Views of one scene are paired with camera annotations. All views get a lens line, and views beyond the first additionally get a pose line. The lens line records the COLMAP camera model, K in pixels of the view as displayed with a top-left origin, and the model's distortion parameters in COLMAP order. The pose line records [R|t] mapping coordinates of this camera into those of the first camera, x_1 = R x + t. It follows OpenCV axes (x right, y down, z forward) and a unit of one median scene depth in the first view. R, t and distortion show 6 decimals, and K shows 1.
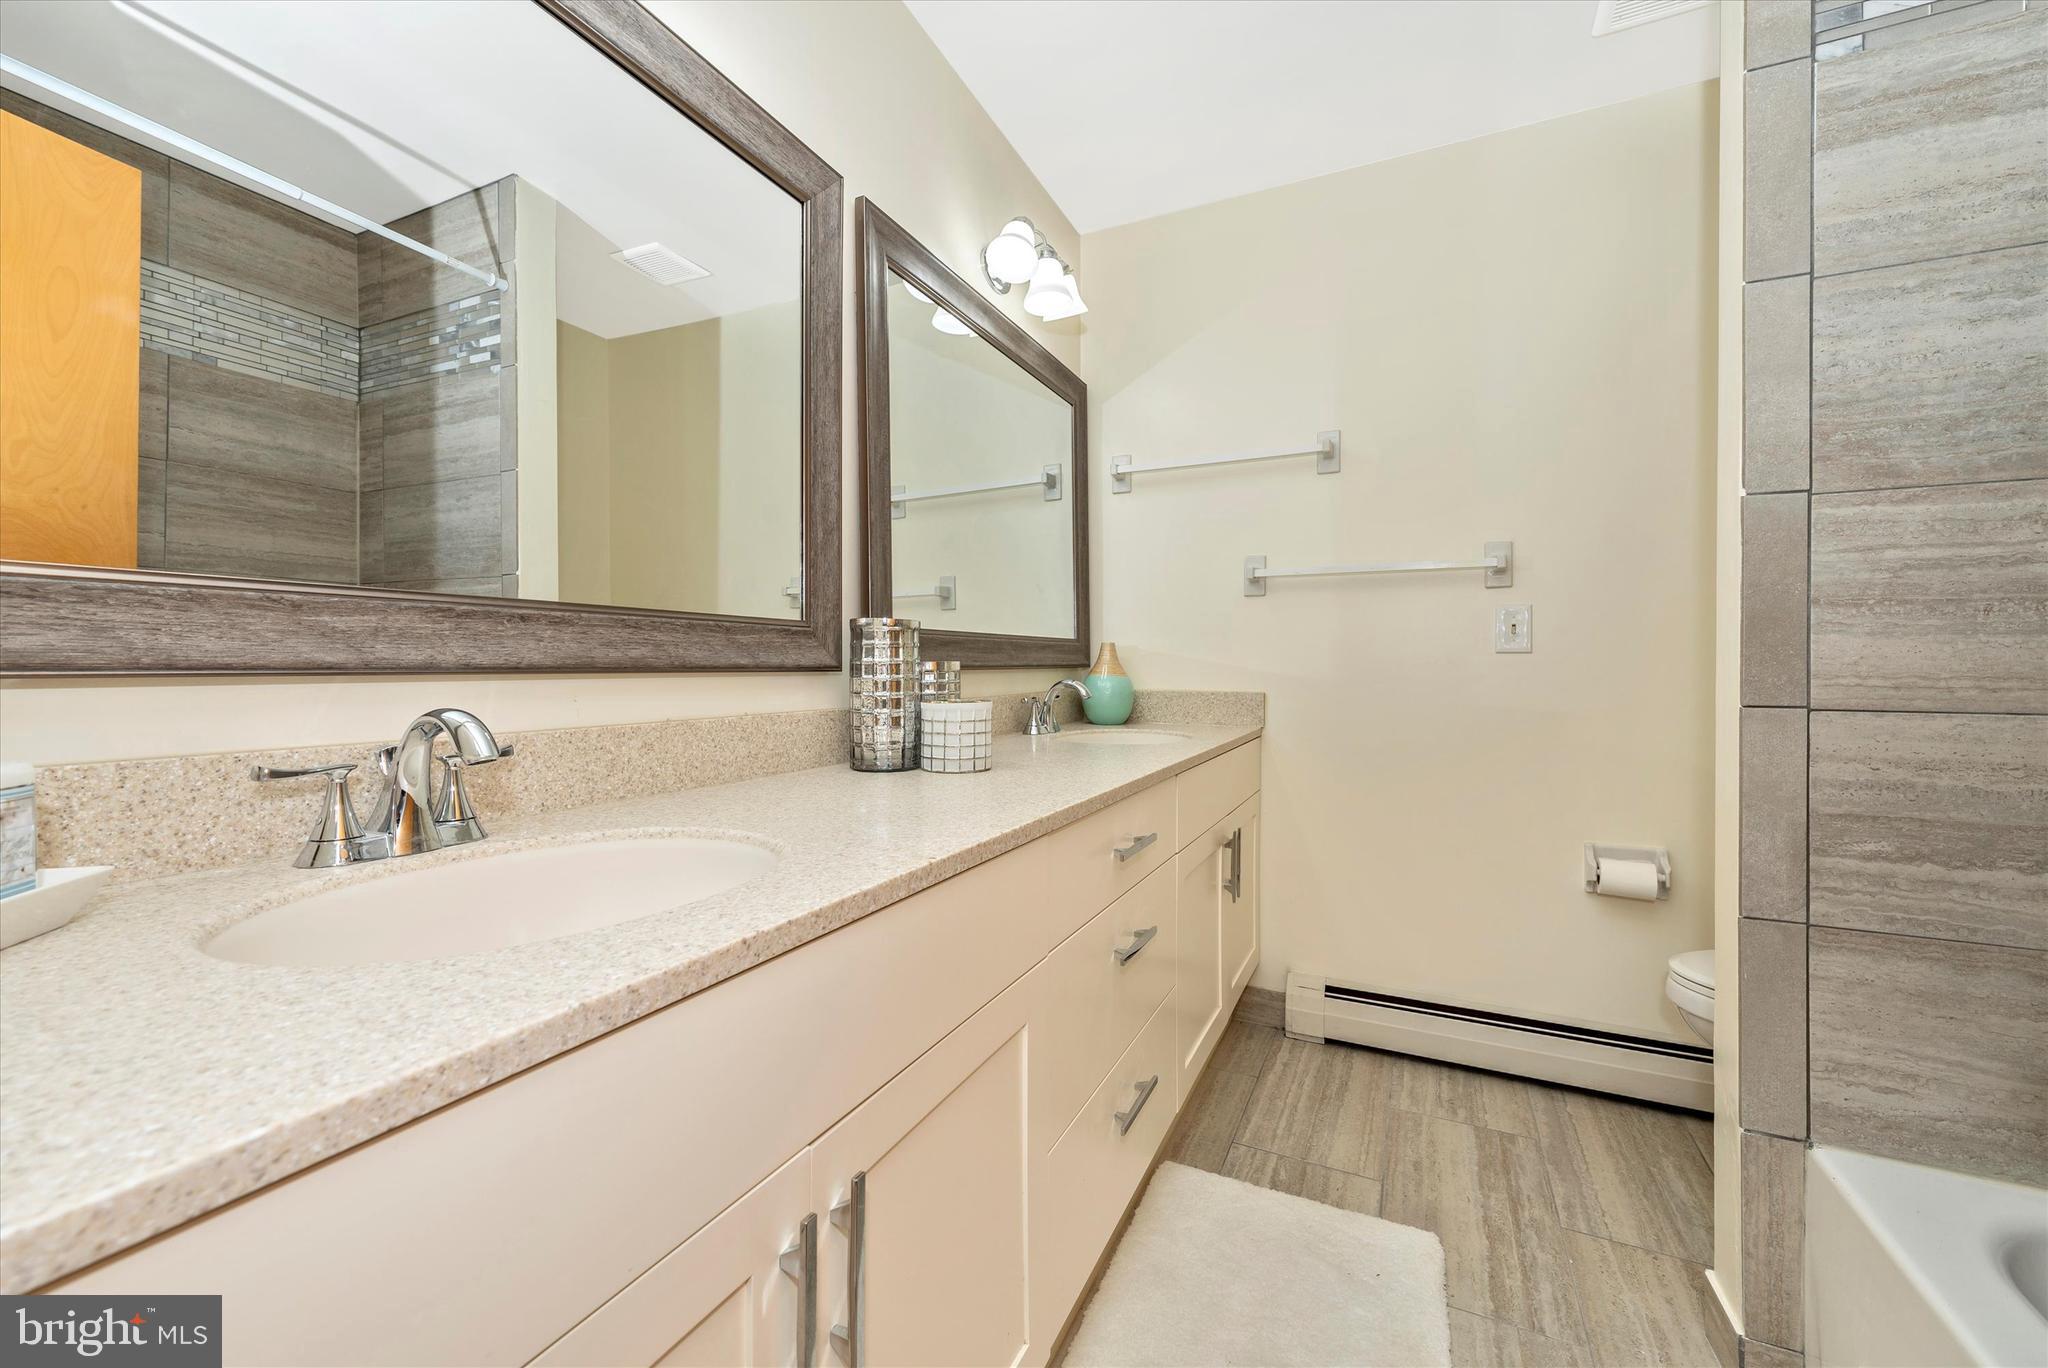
lens RADIAL K [[819.0, 0, 1037.9], [0, 819.0, 687.8], [0, 0, 1]] dist [0.016512, -0.000395]
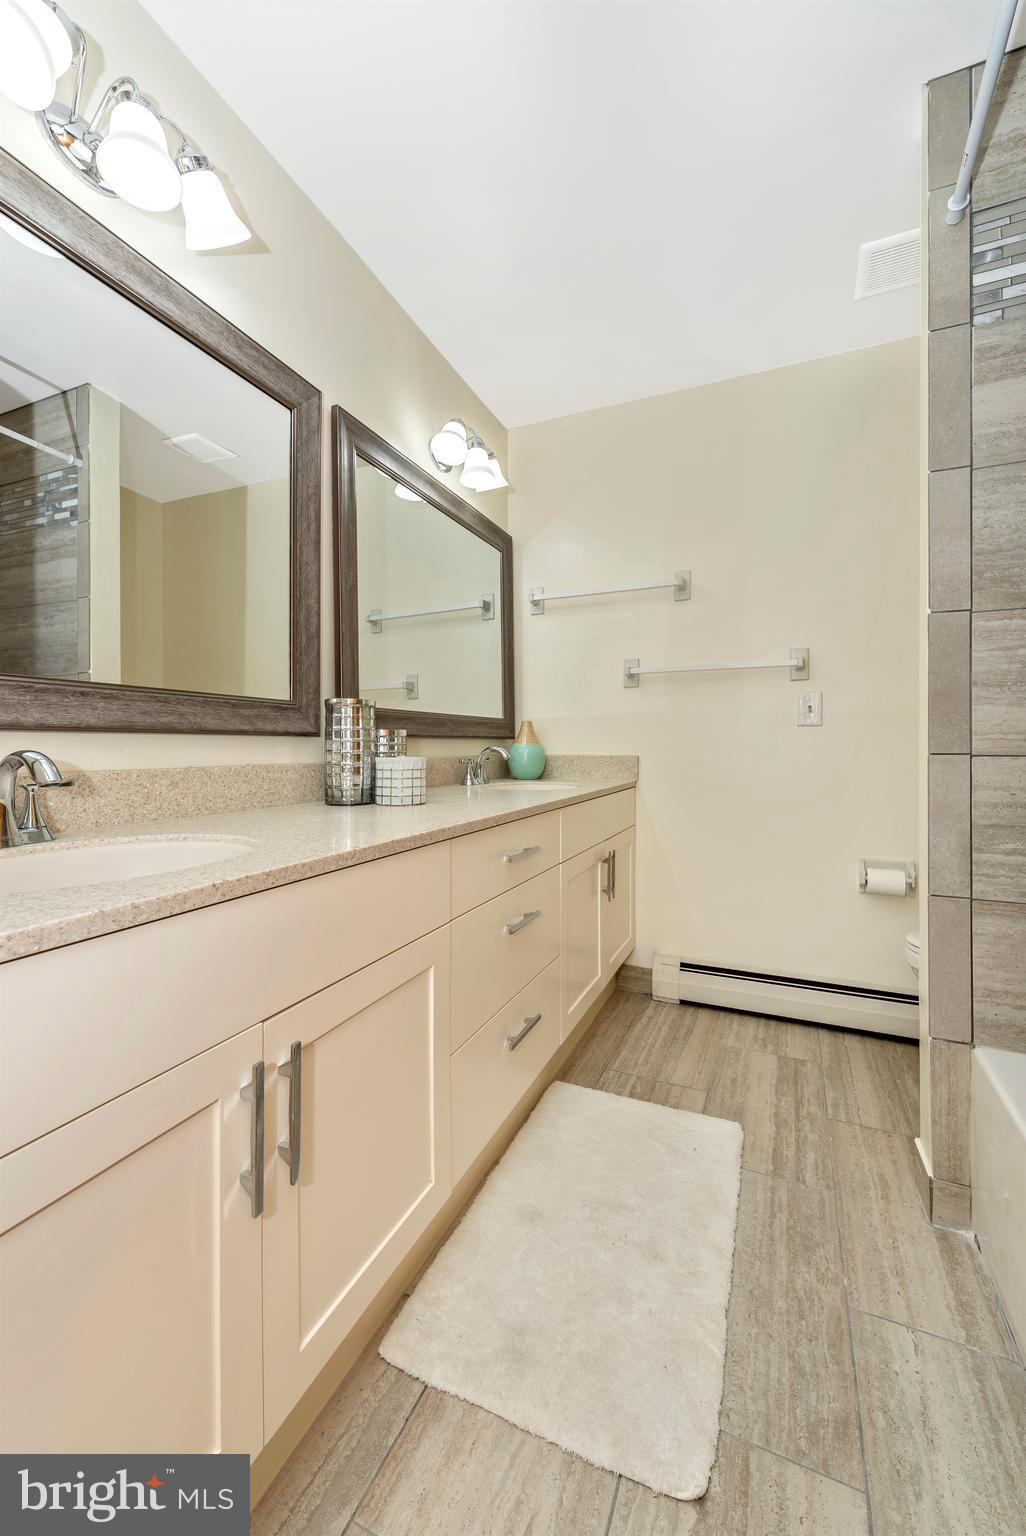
lens RADIAL K [[614.2, 0, 522.0], [0, 614.2, 752.7], [0, 0, 1]] dist [0.016512, -0.000395]
pose [[0.999294, -0.009083, 0.036450, 0.073928], [0.009668, 0.999827, -0.015910, 0.029366], [-0.036299, 0.016251, 0.999209, -0.081380]]
